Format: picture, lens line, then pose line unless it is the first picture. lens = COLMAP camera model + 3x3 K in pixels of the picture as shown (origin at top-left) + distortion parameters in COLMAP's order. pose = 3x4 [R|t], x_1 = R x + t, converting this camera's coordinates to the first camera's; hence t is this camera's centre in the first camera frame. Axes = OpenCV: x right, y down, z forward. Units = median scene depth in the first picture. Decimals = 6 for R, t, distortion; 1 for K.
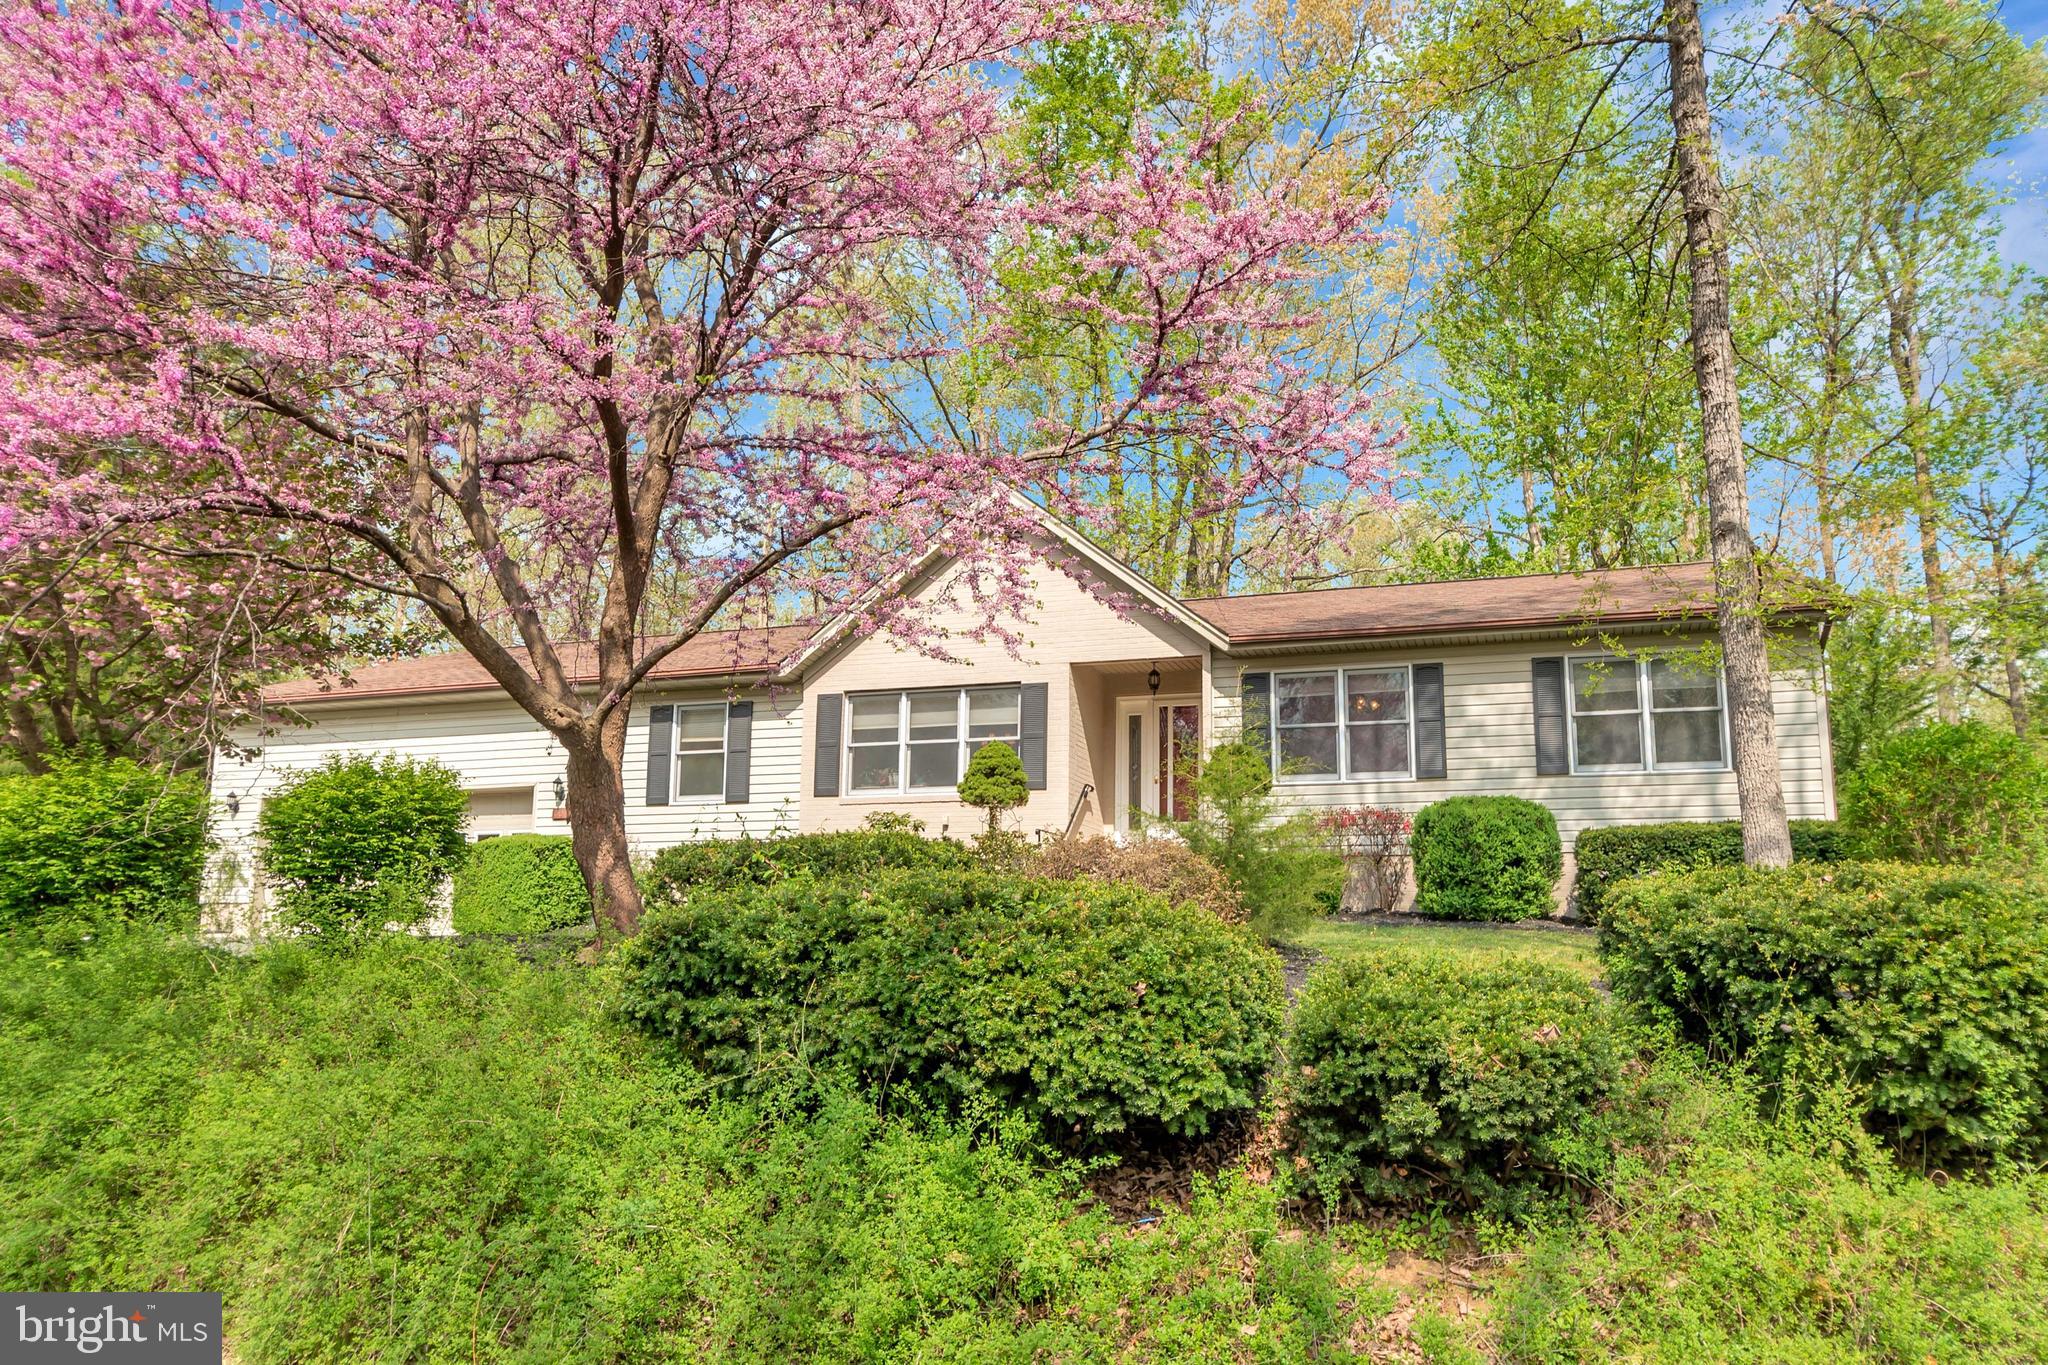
lens RADIAL K [[1617.5, 0, 1027.9], [0, 1617.5, 686.4], [0, 0, 1]] dist [0.014873, -0.003530]
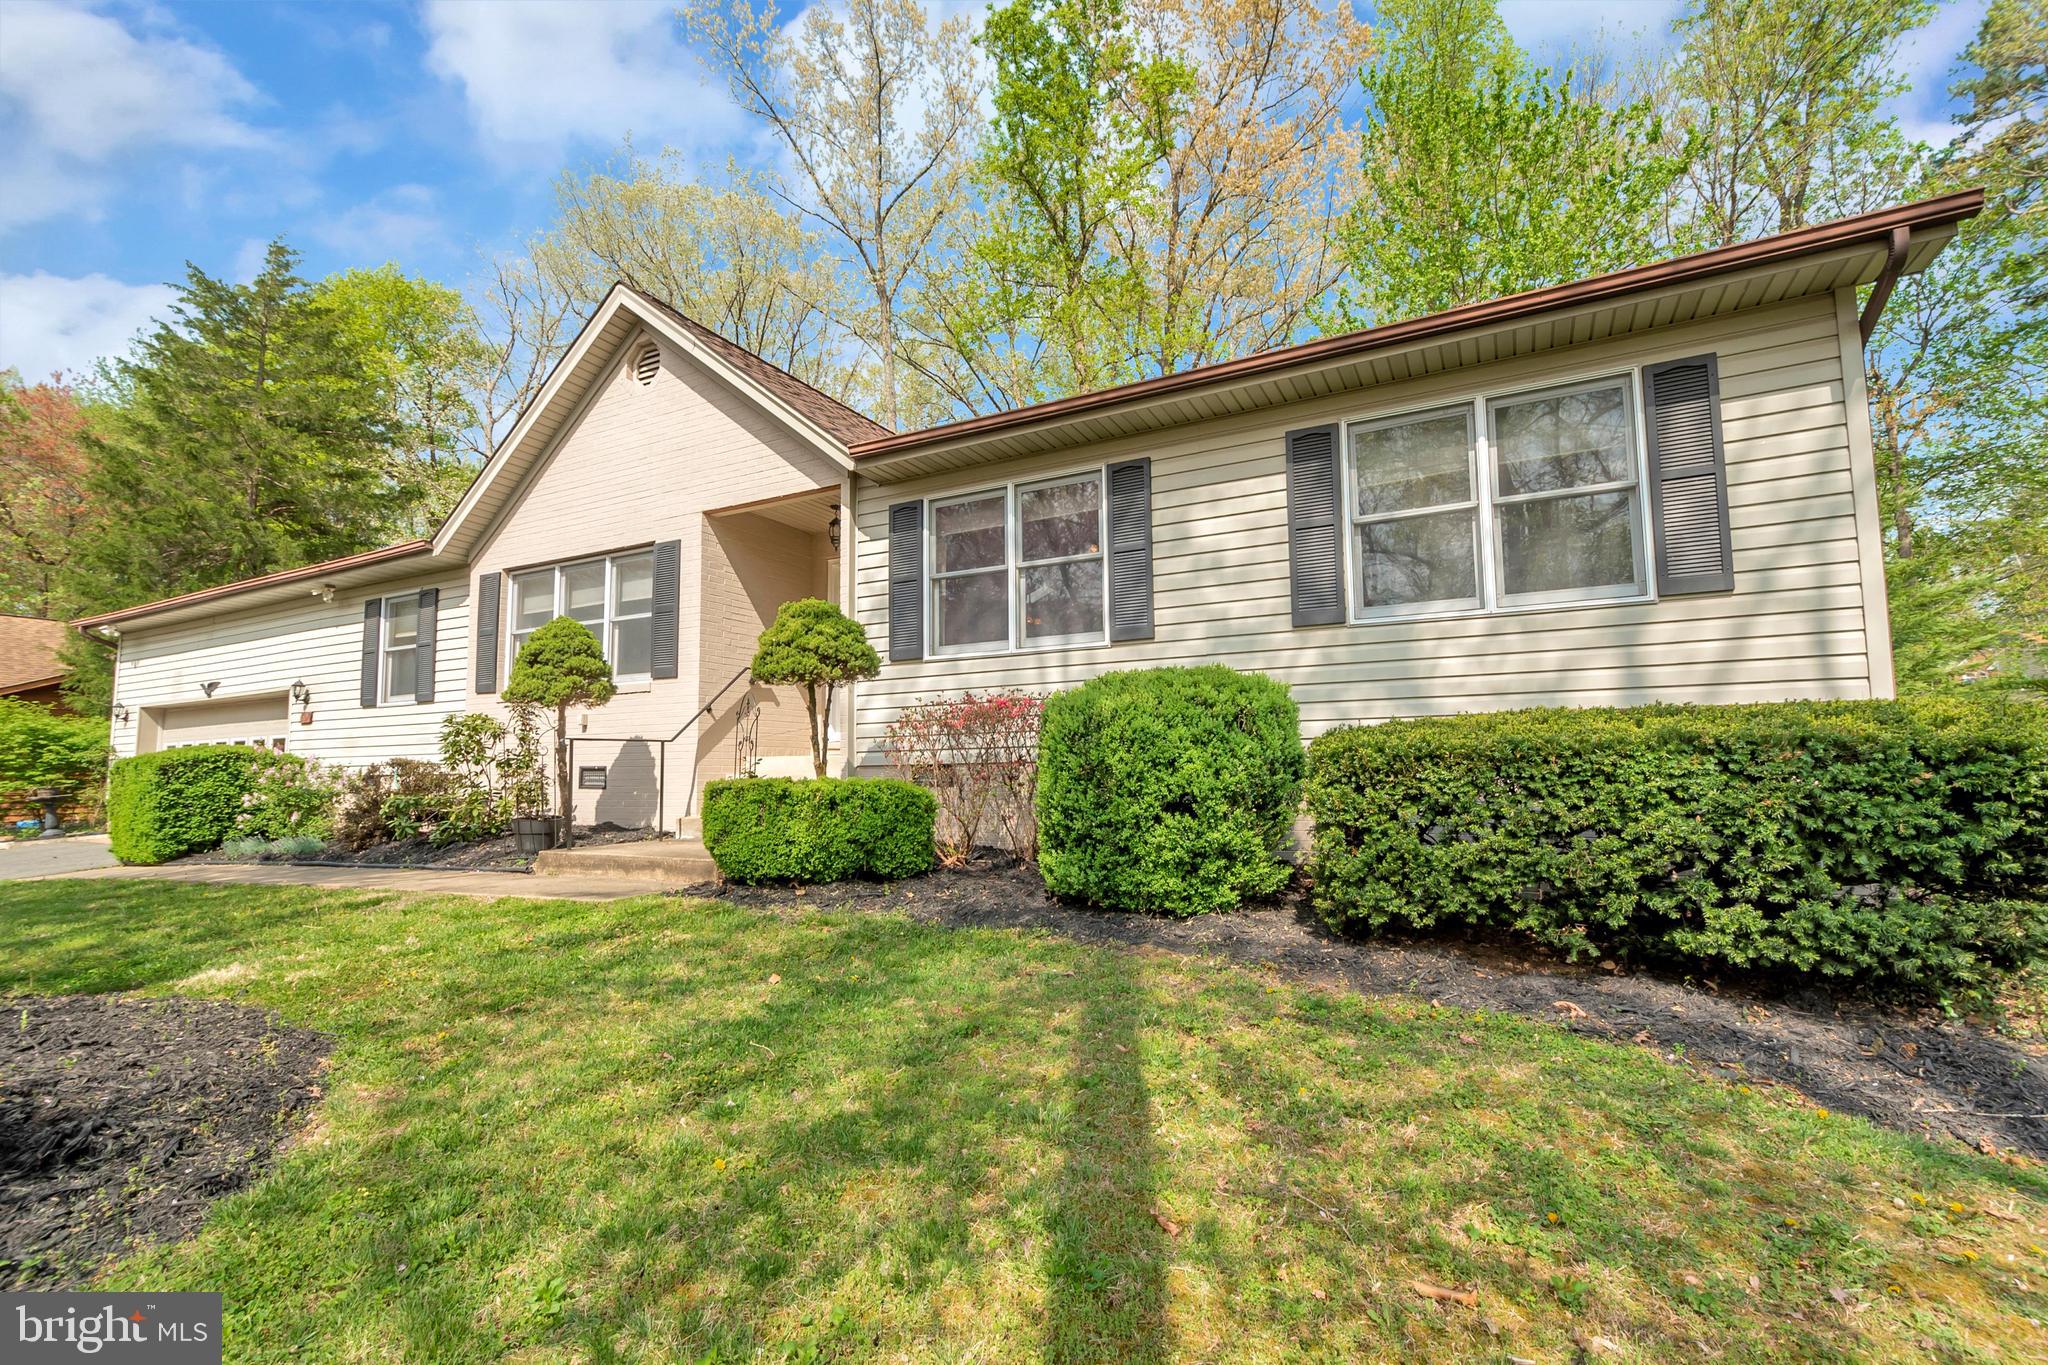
lens RADIAL K [[917.7, 0, 1018.4], [0, 917.7, 691.2], [0, 0, 1]] dist [0.004376, -0.001004]
pose [[0.985158, -0.035399, -0.167958, 0.243533], [0.051315, 0.994492, 0.091388, 0.037815], [0.163798, -0.098651, 0.981549, 0.584698]]
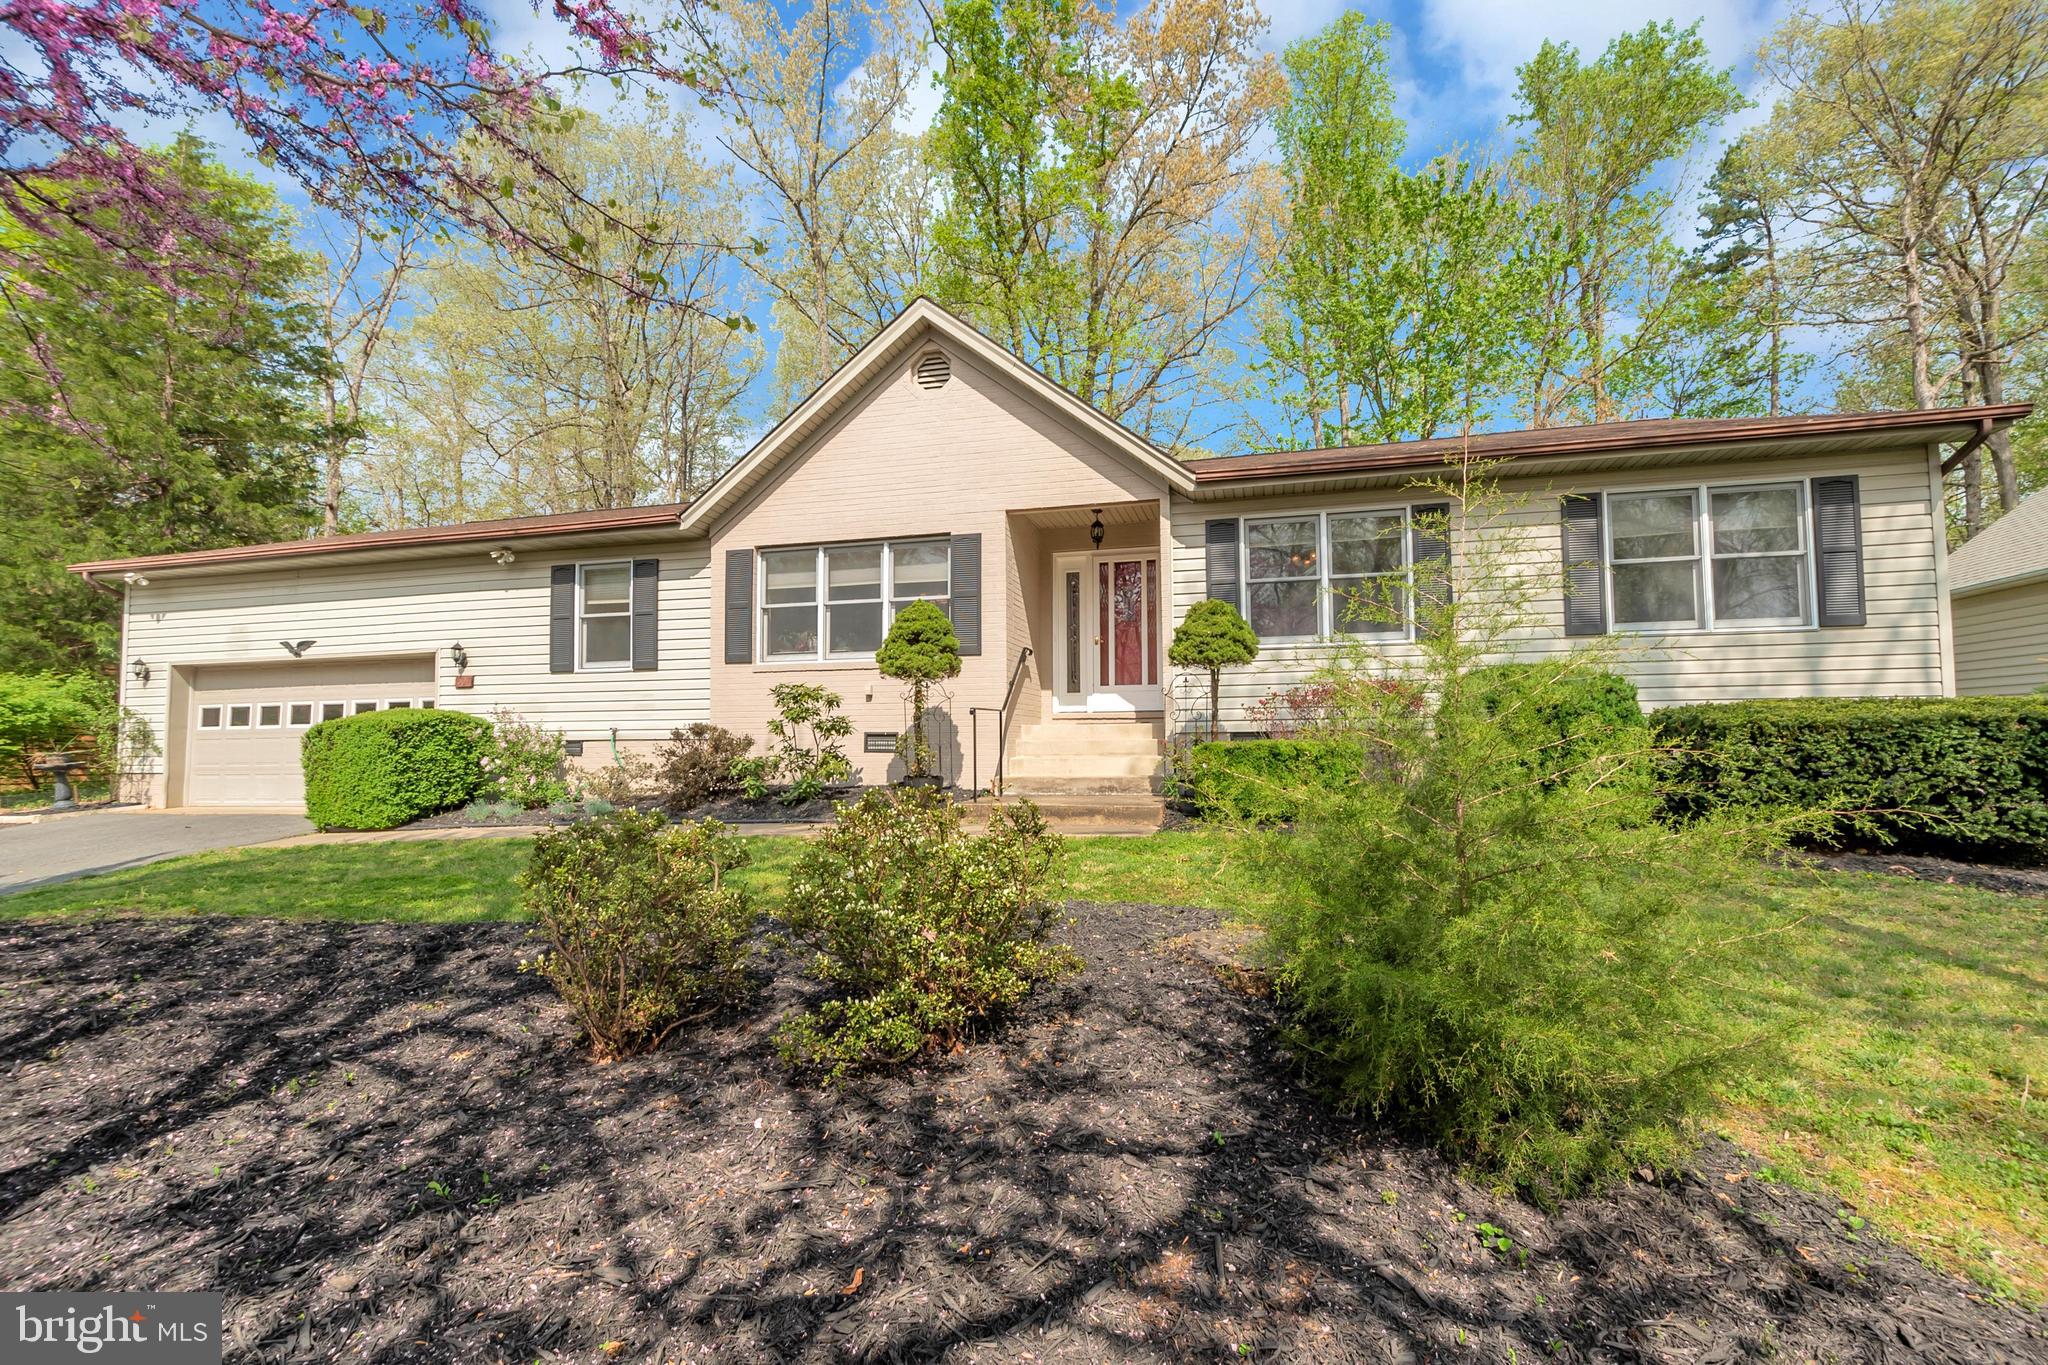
lens RADIAL K [[917.7, 0, 1027.8], [0, 917.7, 688.6], [0, 0, 1]] dist [0.004376, -0.001004]
pose [[0.997403, -0.014545, 0.070544, 0.001327], [0.005412, 0.991763, 0.127969, 0.017503], [-0.071824, -0.127255, 0.989266, 0.489731]]
